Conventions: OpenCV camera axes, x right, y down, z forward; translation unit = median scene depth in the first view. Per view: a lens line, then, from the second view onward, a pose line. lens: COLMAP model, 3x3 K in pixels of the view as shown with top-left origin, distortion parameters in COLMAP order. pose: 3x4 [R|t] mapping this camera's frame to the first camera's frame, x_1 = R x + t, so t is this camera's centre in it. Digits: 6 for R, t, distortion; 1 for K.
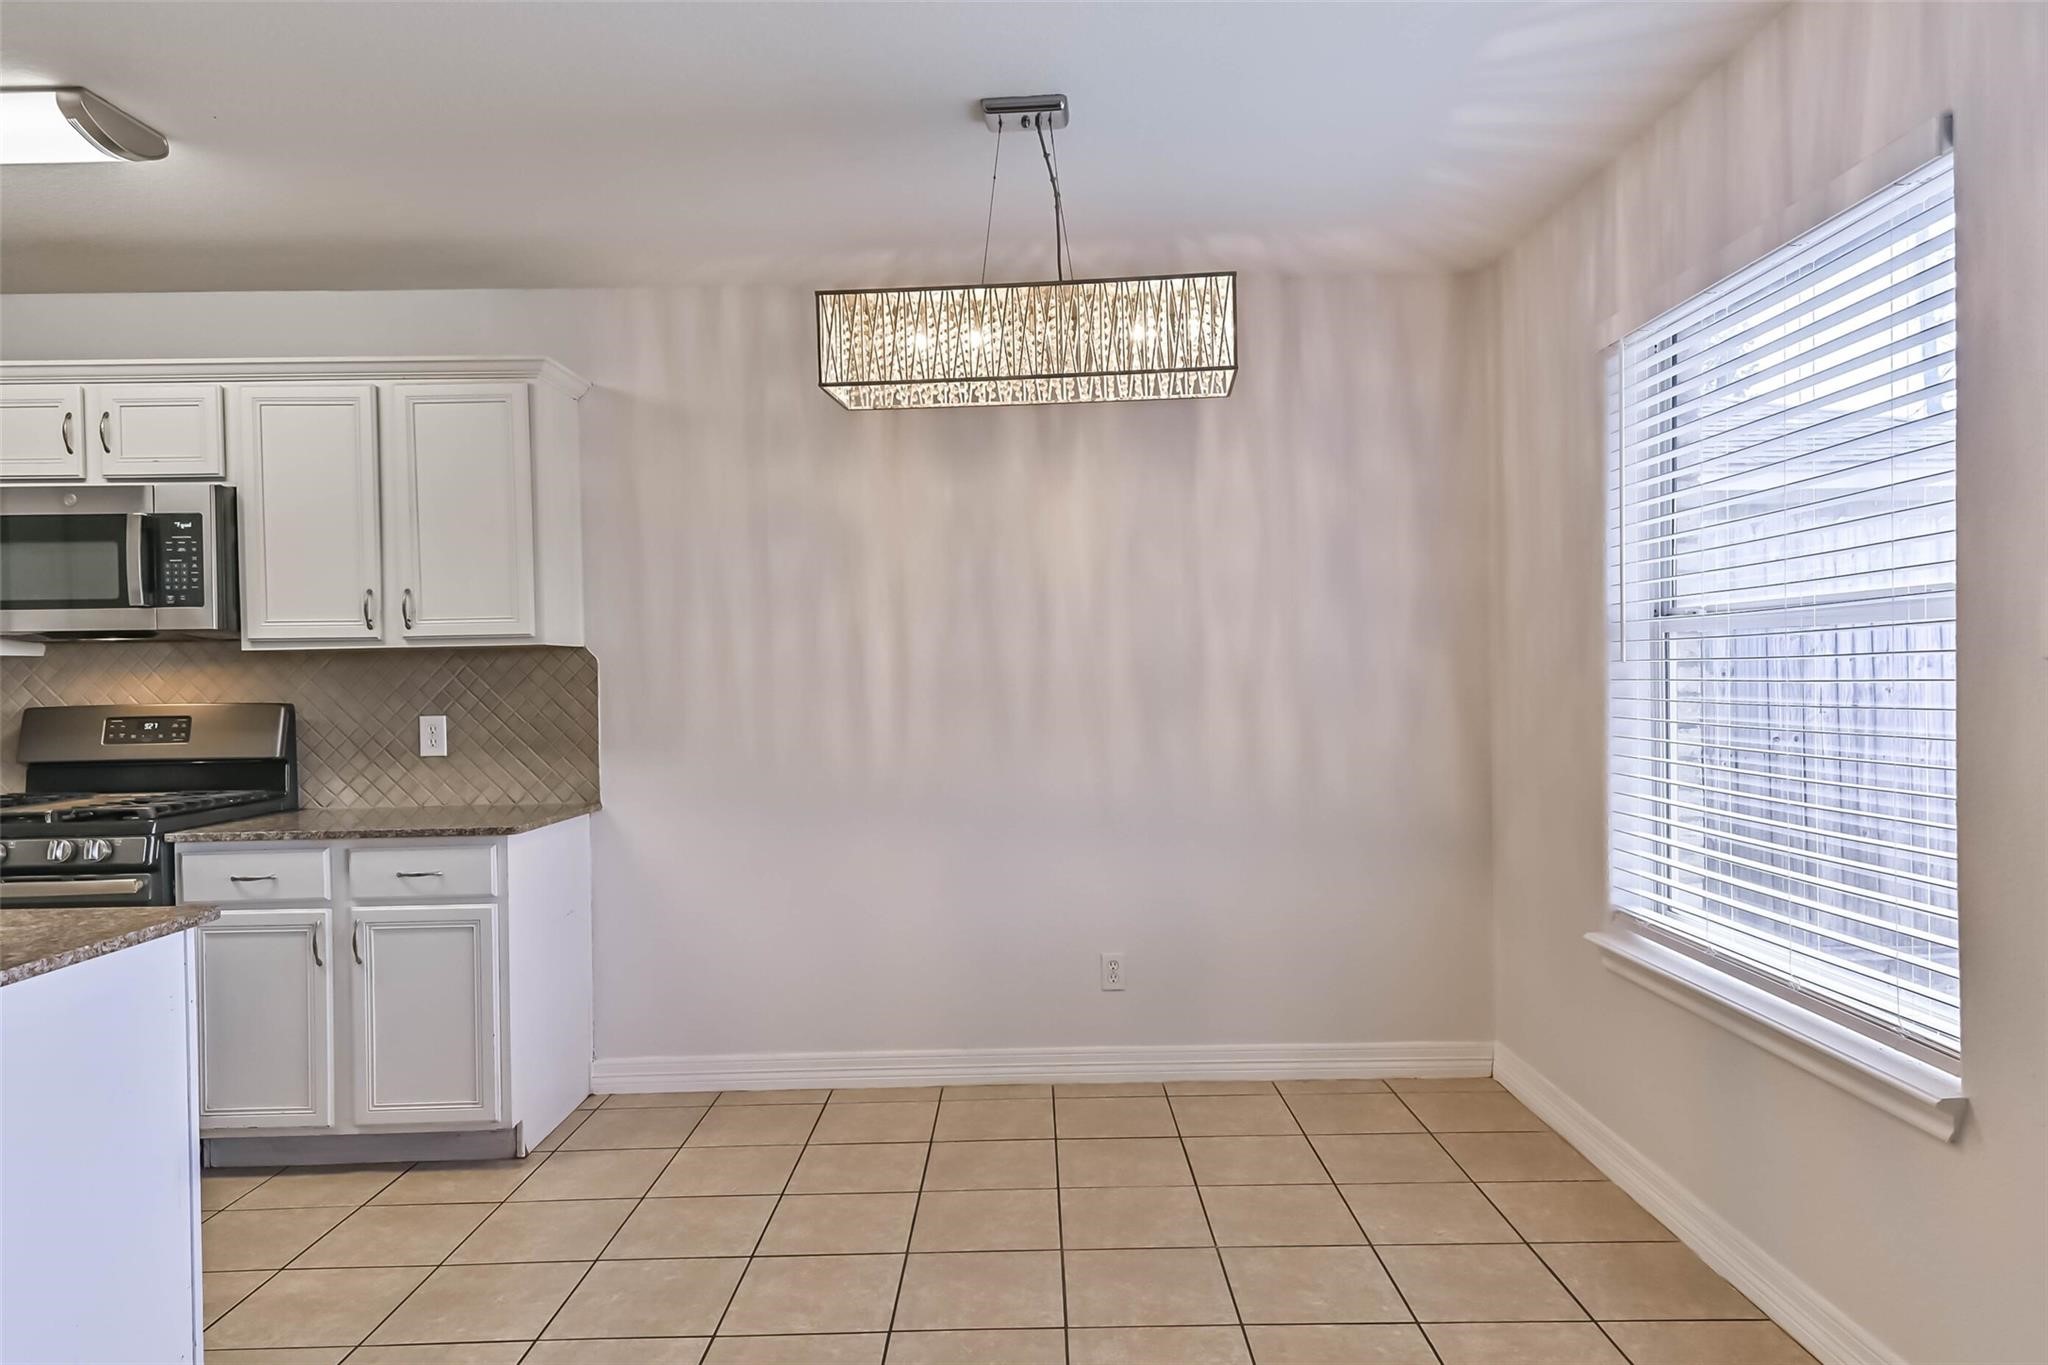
lens RADIAL K [[1301.6, 0, 1037.8], [0, 1301.6, 691.2], [0, 0, 1]] dist [0.042360, -0.023614]
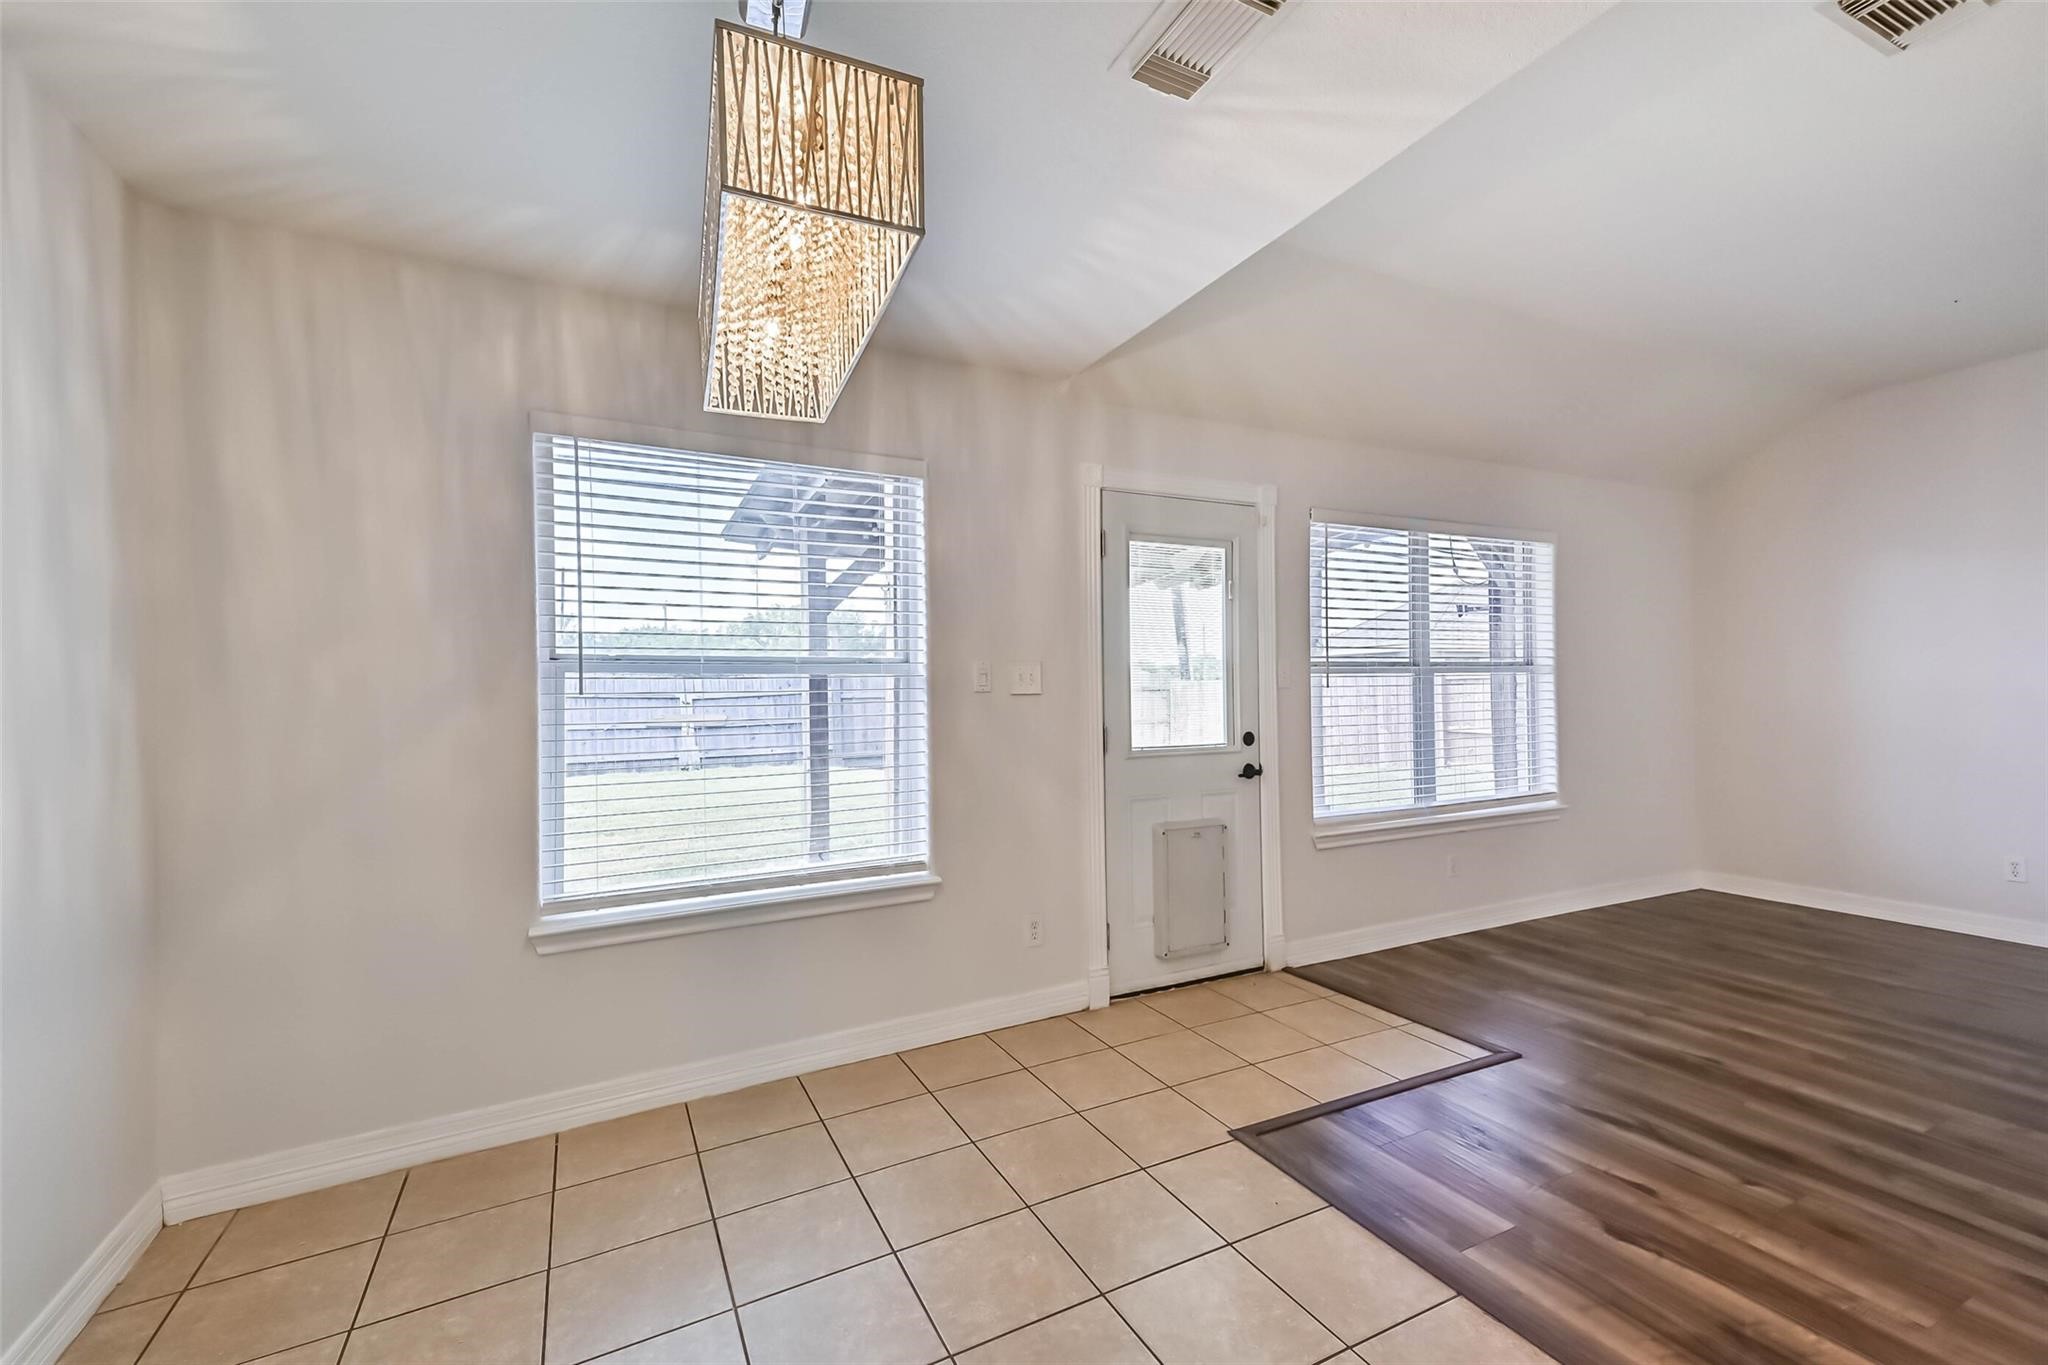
lens RADIAL K [[856.0, 0, 1034.7], [0, 856.0, 691.1], [0, 0, 1]] dist [0.068799, -0.018711]
pose [[-0.460748, 0.025477, 0.887165, -0.416688], [0.034650, 0.999342, -0.010703, -0.002309], [-0.886854, 0.025809, -0.461328, 0.847724]]
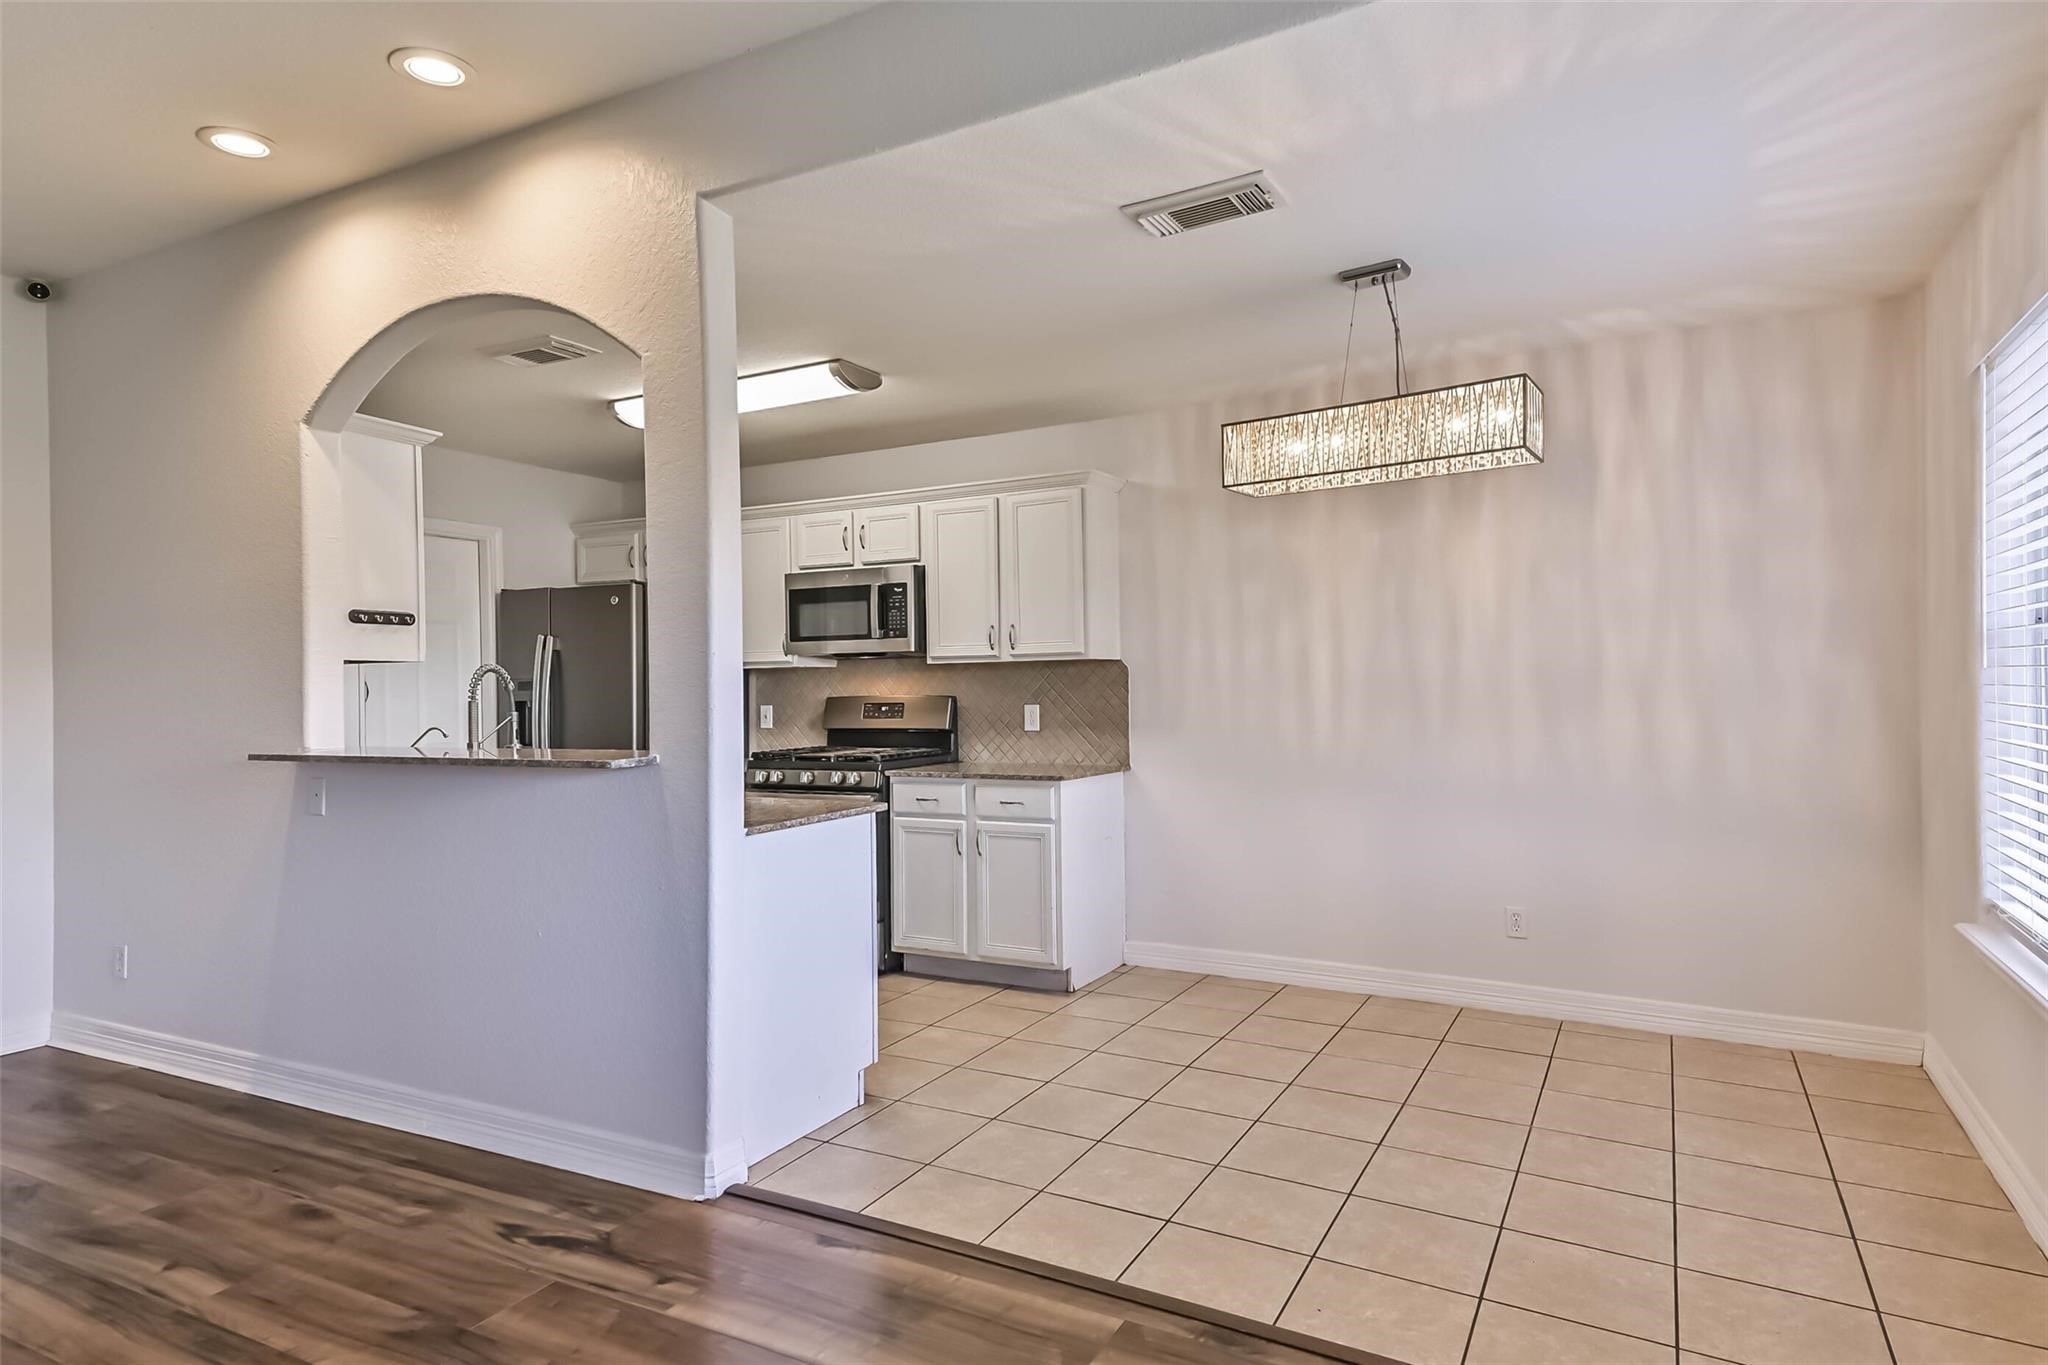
lens RADIAL K [[1131.2, 0, 1031.0], [0, 1131.2, 685.5], [0, 0, 1]] dist [0.123995, -0.054573]
pose [[0.875452, 0.004656, -0.483282, 0.200027], [-0.006734, 0.999974, -0.002565, -0.000631], [0.483258, 0.005500, 0.875461, -0.185002]]
